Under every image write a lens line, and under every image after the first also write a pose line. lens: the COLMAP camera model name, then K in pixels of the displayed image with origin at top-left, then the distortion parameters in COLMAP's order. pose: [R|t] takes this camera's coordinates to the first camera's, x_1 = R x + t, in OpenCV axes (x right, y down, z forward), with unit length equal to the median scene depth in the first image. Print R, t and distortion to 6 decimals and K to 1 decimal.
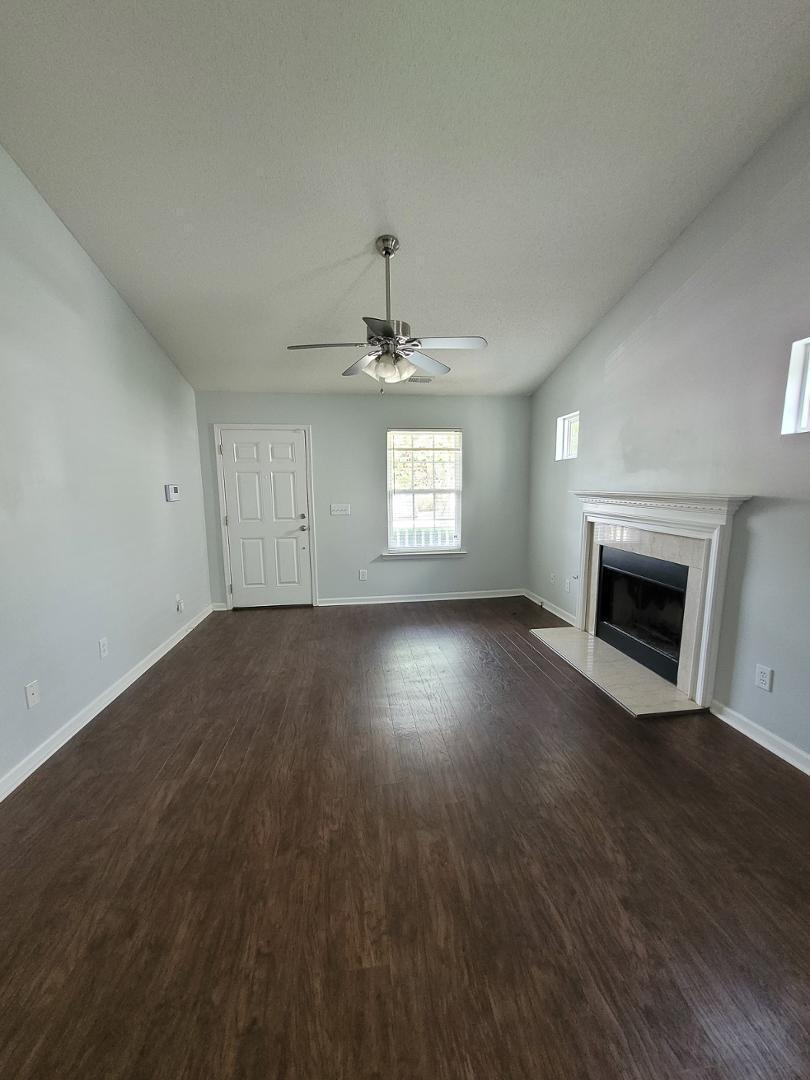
lens RADIAL K [[423.9, 0, 408.1], [0, 423.9, 546.3], [0, 0, 1]] dist [0.002281, -0.000338]
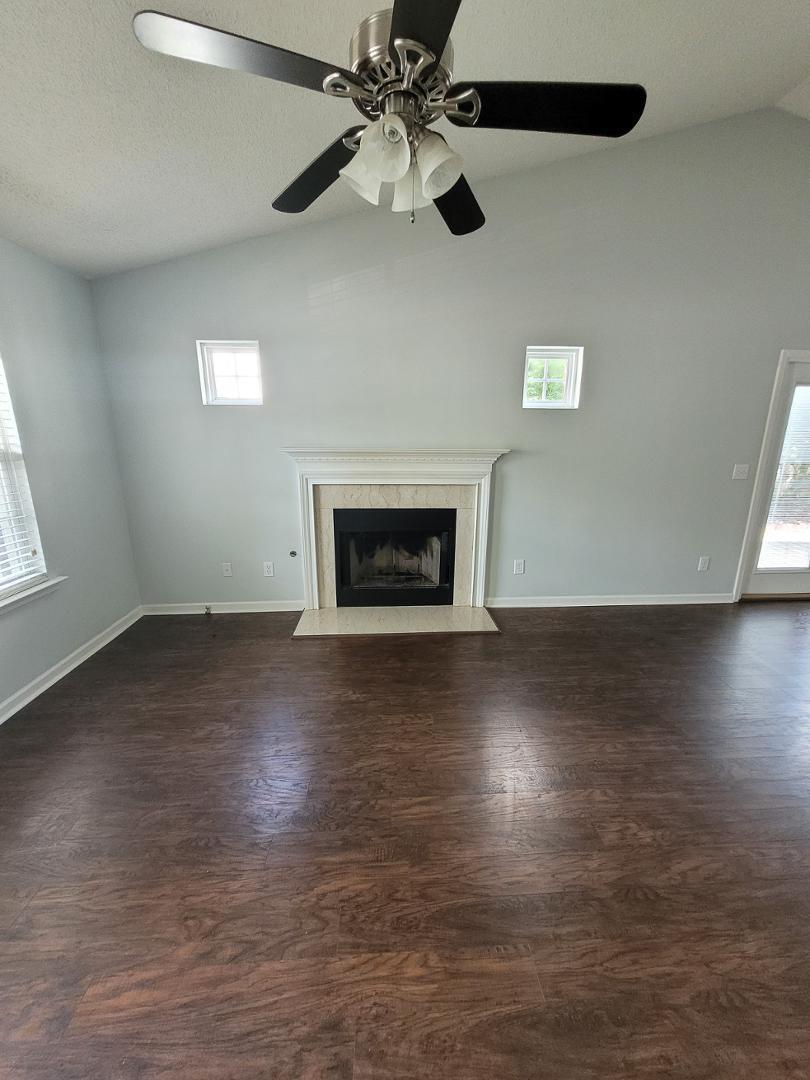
lens RADIAL K [[423.9, 0, 408.1], [0, 423.9, 546.3], [0, 0, 1]] dist [0.002281, -0.000338]
pose [[0.074371, -0.234081, 0.969368, -0.447735], [0.138756, 0.965034, 0.222389, -0.109587], [-0.987530, 0.117967, 0.104251, 0.791907]]
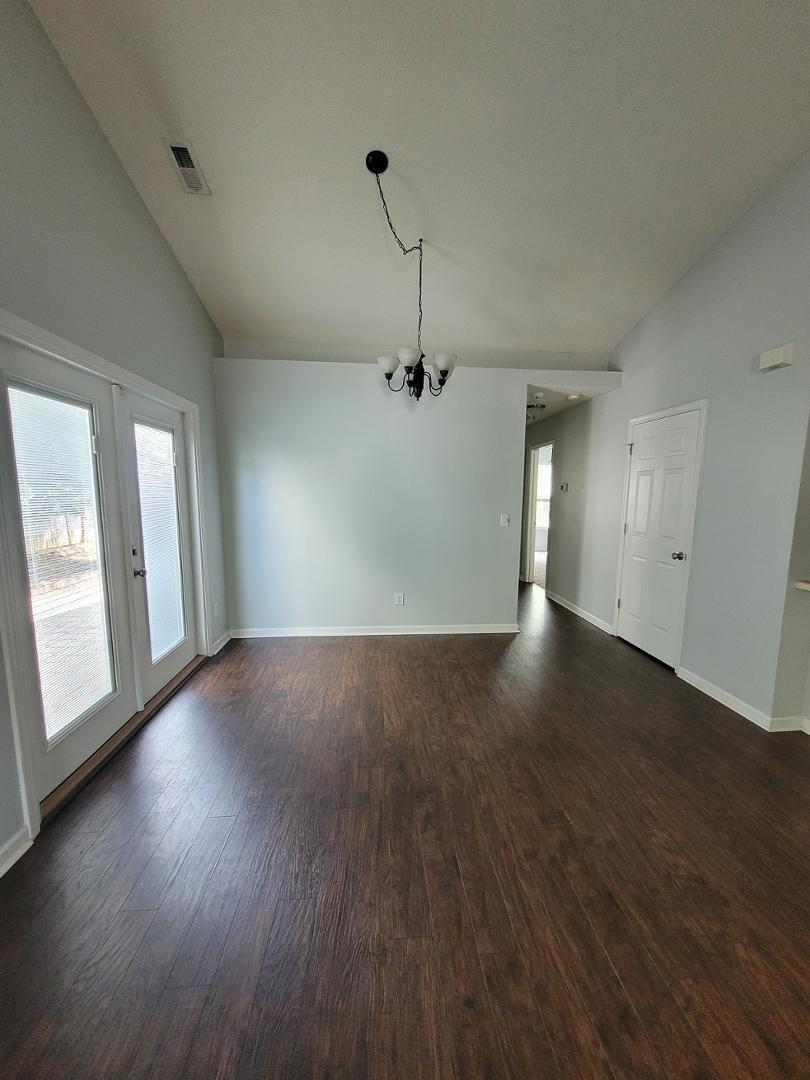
lens RADIAL K [[425.6, 0, 407.2], [0, 425.6, 547.7], [0, 0, 1]] dist [-0.000744, -0.000027]
pose [[-0.998410, -0.006275, 0.056027, 0.160618], [0.009205, 0.962307, 0.271809, -0.073357], [-0.055621, 0.271892, -0.960719, 0.464644]]
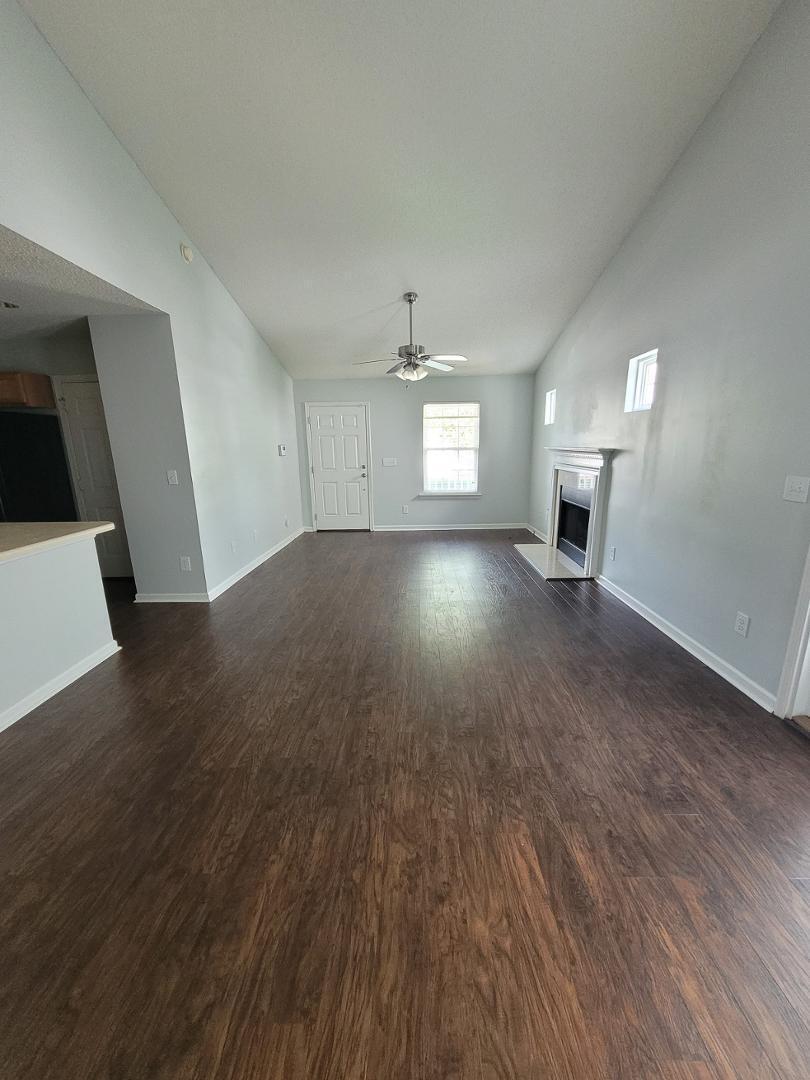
lens RADIAL K [[423.9, 0, 408.1], [0, 423.9, 546.3], [0, 0, 1]] dist [0.002281, -0.000338]
pose [[0.987955, 0.029644, -0.151877, 0.170386], [-0.015601, 0.995559, 0.092835, 0.082886], [0.153954, -0.089347, 0.984030, -0.555514]]
